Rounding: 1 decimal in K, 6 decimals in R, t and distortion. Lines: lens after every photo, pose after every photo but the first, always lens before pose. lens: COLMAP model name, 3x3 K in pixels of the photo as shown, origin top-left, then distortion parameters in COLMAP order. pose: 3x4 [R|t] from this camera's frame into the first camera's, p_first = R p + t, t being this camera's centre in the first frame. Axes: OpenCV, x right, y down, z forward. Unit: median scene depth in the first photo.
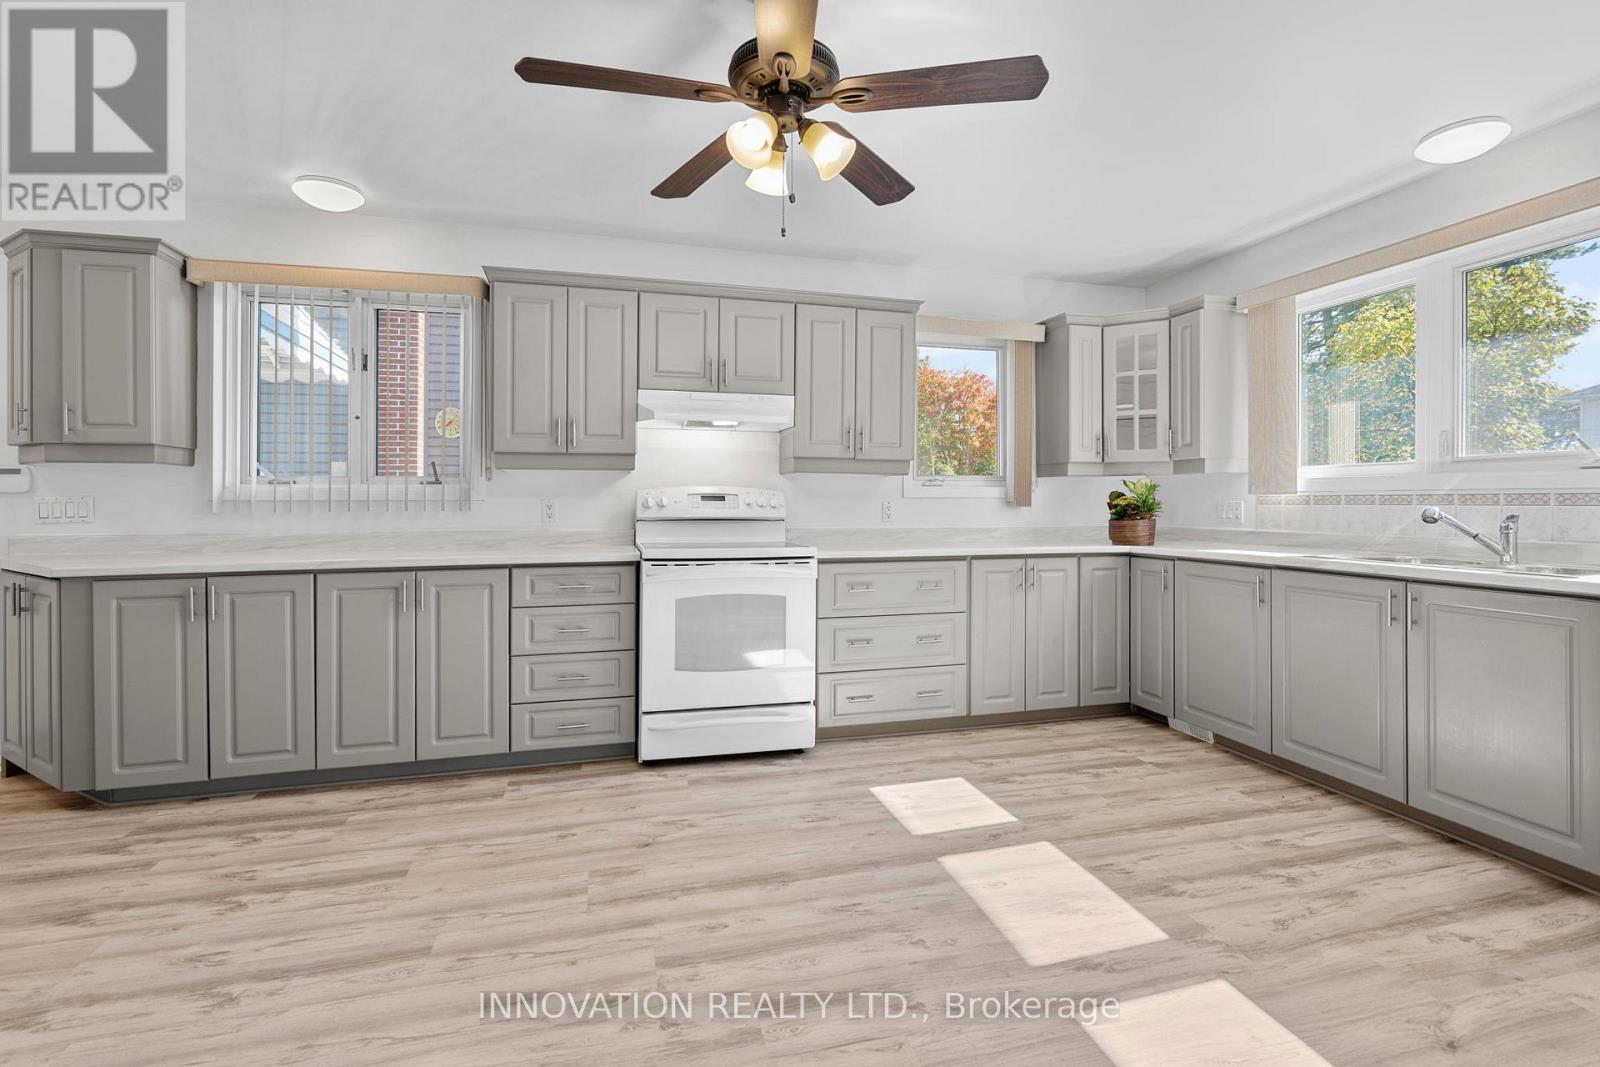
lens RADIAL K [[729.1, 0, 795.8], [0, 729.1, 498.9], [0, 0, 1]] dist [-0.003351, 0.000624]
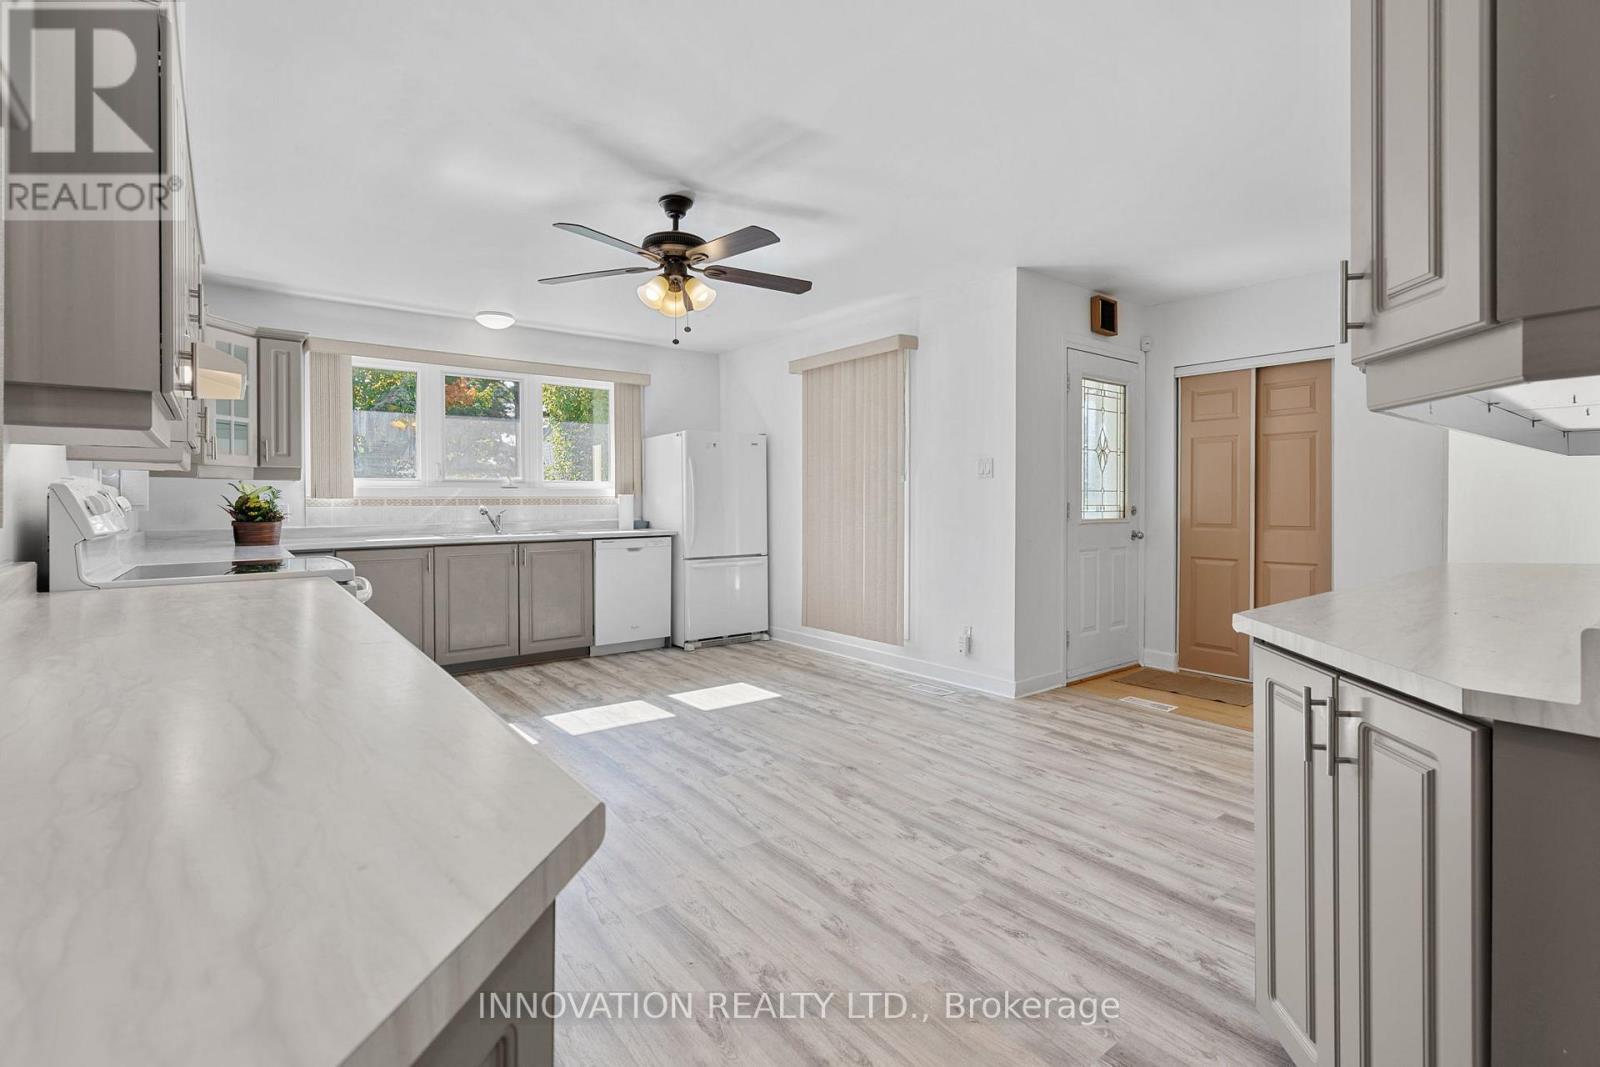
lens RADIAL K [[741.7, 0, 797.0], [0, 741.7, 506.6], [0, 0, 1]] dist [-0.004268, 0.000833]
pose [[-0.387759, -0.003995, 0.921752, -1.043634], [0.002966, 0.999980, 0.005581, 0.004165], [-0.921756, 0.004898, -0.387739, 0.859221]]
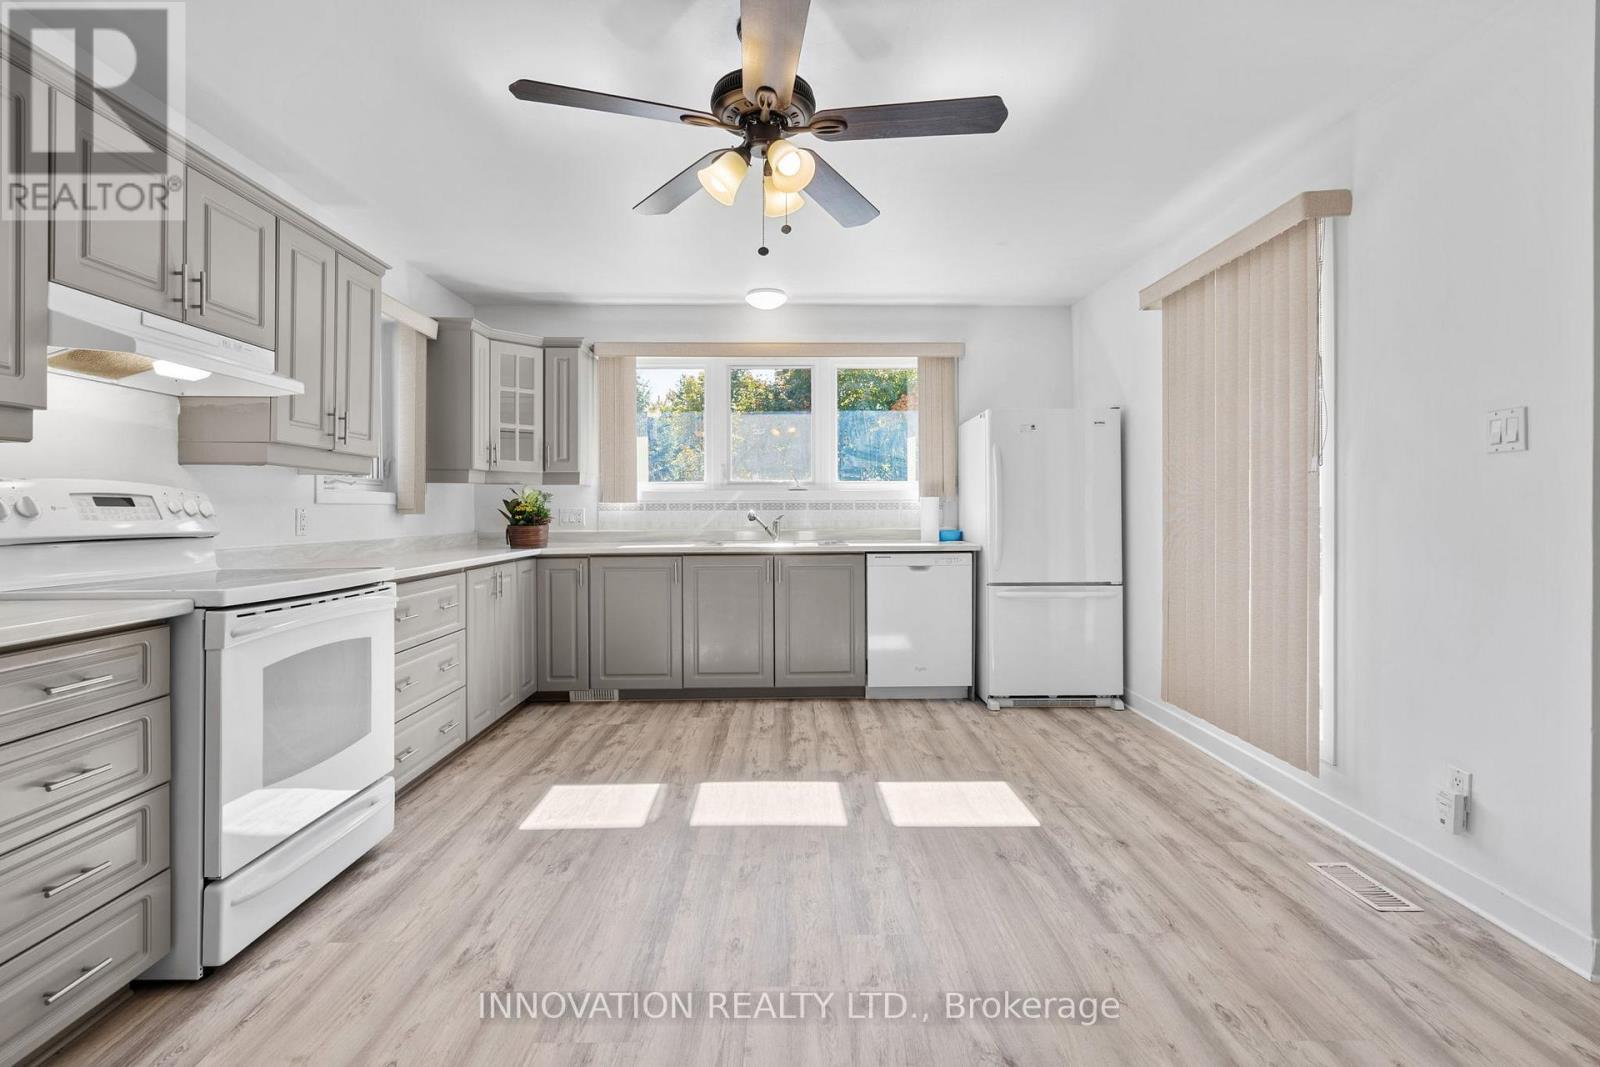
lens RADIAL K [[741.7, 0, 797.0], [0, 741.7, 506.6], [0, 0, 1]] dist [-0.004268, 0.000833]
pose [[0.241963, 0.003087, 0.970281, -0.645440], [0.001370, 0.999993, -0.003523, 0.006724], [-0.970285, 0.002182, 0.241957, 0.422043]]
